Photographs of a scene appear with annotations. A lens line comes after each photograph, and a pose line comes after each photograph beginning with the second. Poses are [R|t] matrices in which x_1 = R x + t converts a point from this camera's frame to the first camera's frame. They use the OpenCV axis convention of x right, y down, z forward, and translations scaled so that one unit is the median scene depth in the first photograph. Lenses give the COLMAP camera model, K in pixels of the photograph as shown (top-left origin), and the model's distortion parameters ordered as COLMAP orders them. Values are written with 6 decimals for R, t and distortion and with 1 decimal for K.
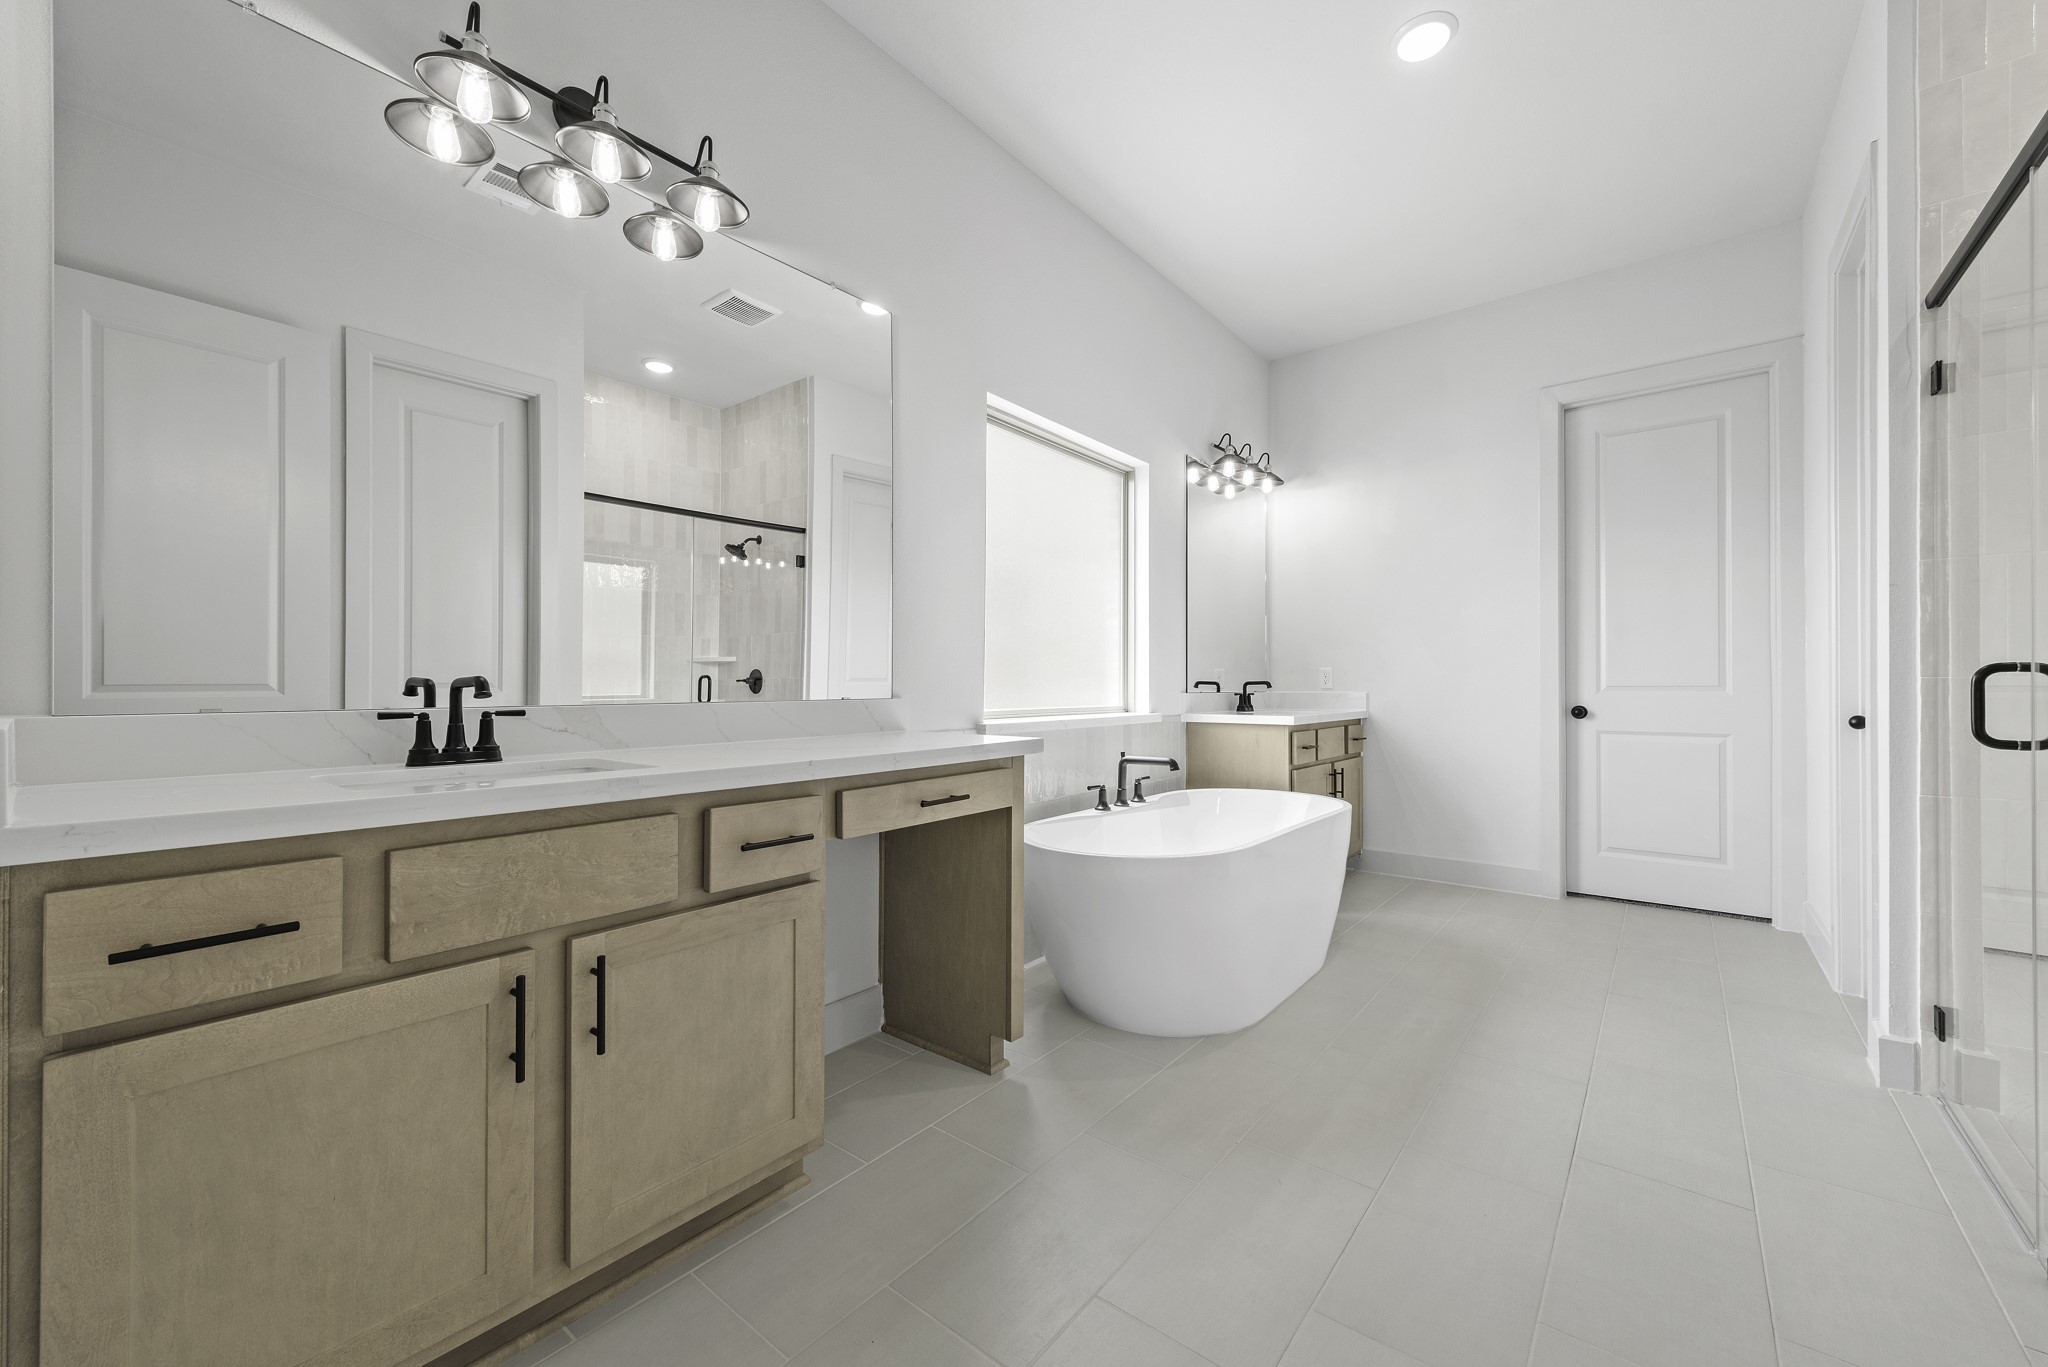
lens RADIAL K [[808.5, 0, 1035.9], [0, 808.5, 677.3], [0, 0, 1]] dist [0.007568, -0.001752]
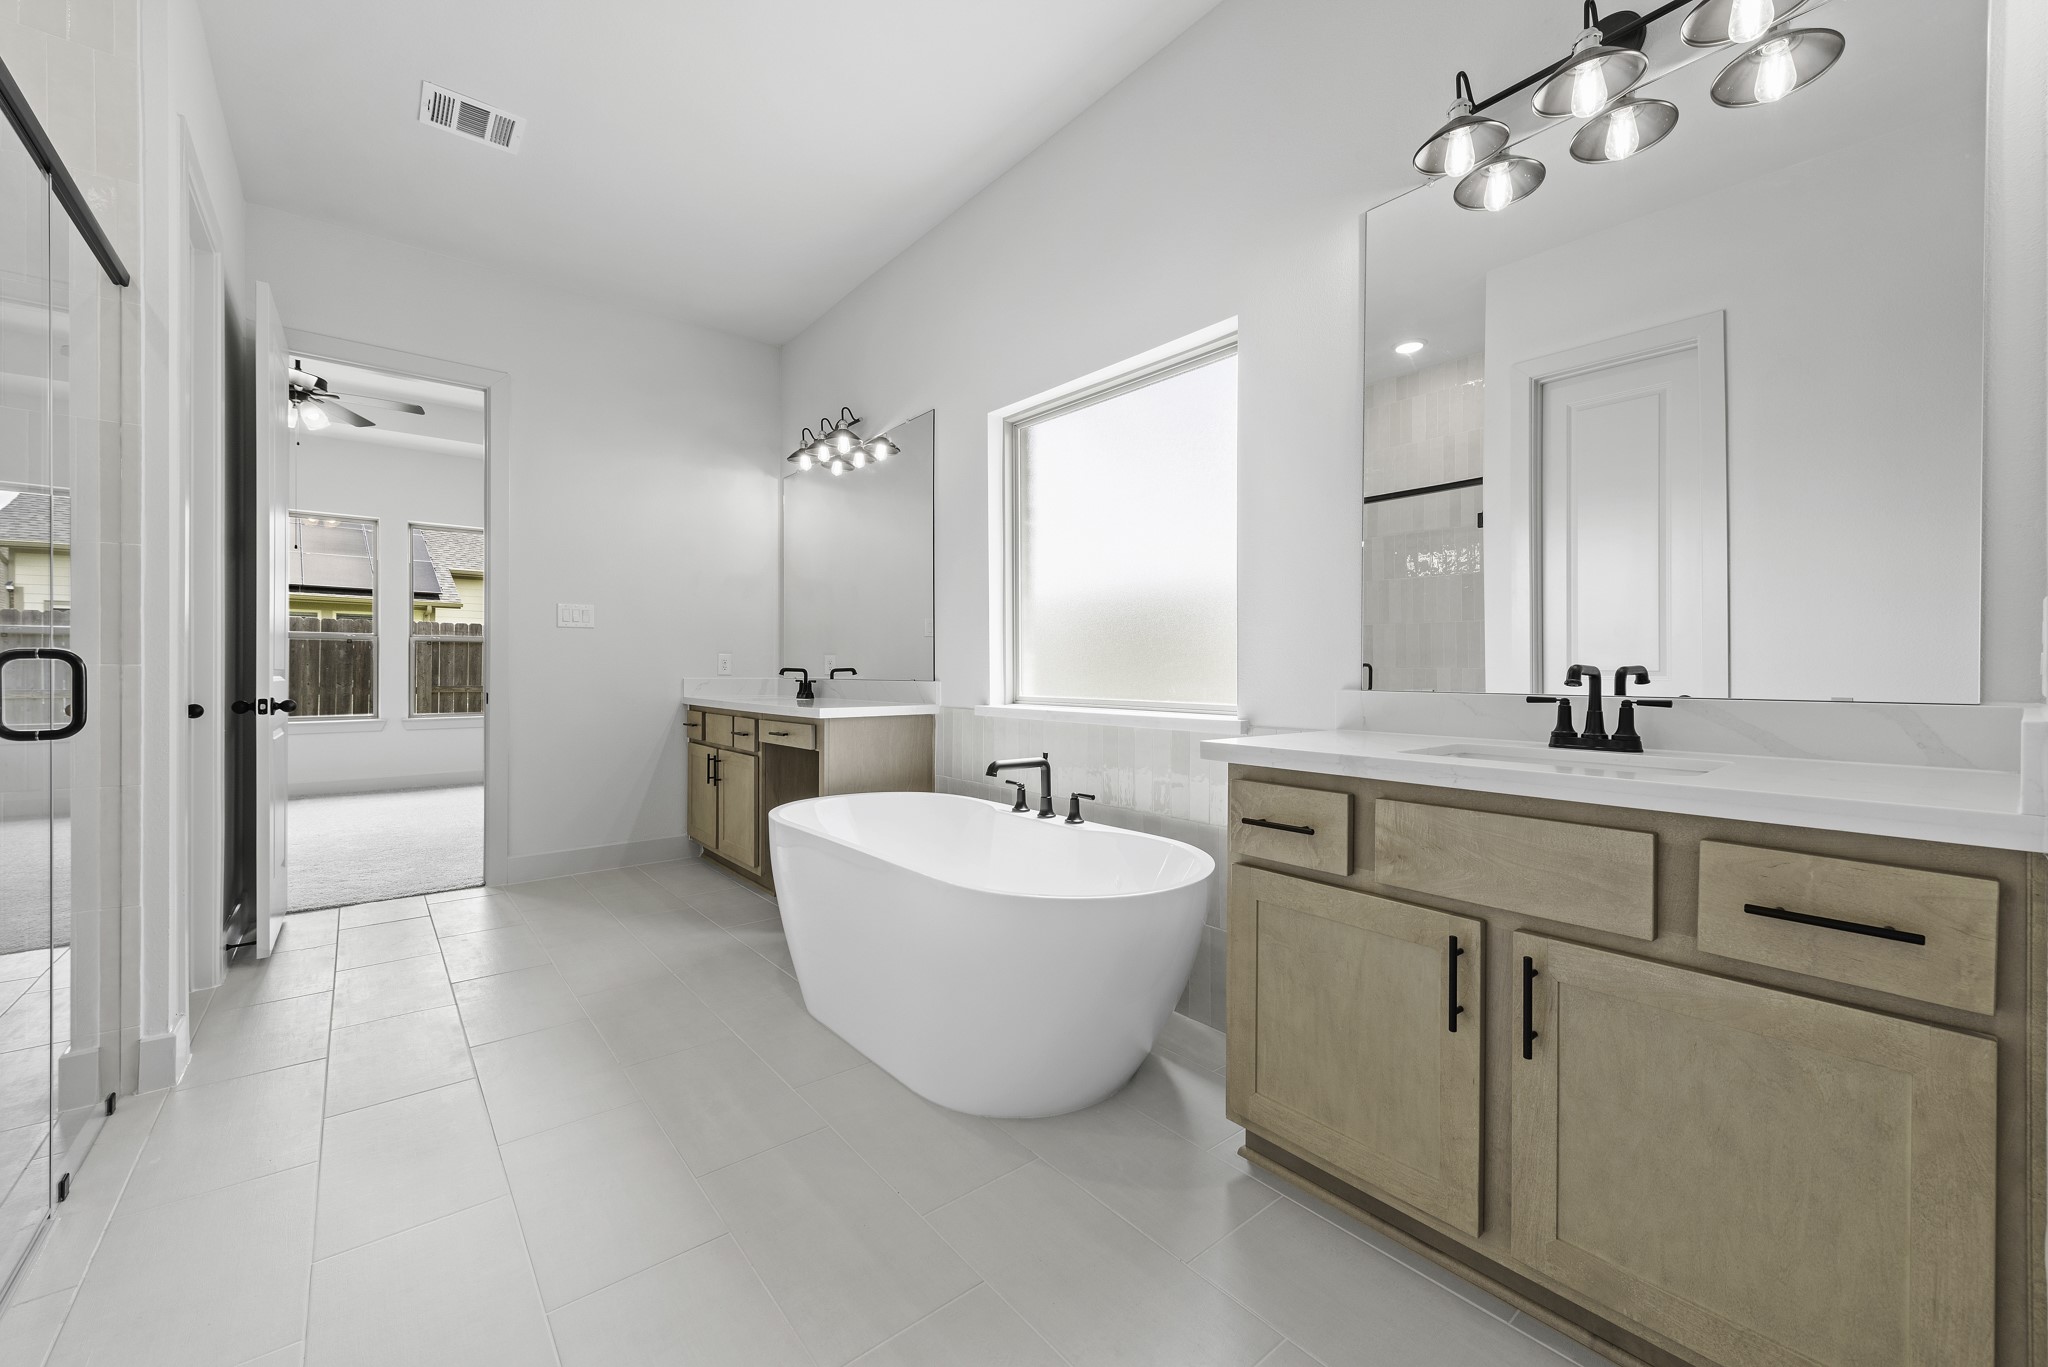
lens RADIAL K [[808.5, 0, 1039.7], [0, 808.5, 677.6], [0, 0, 1]] dist [0.007568, -0.001752]
pose [[-0.196017, 0.010809, -0.980541, 0.425462], [0.004454, 0.999939, 0.010133, 0.002866], [0.980590, -0.002381, -0.196053, 0.531538]]
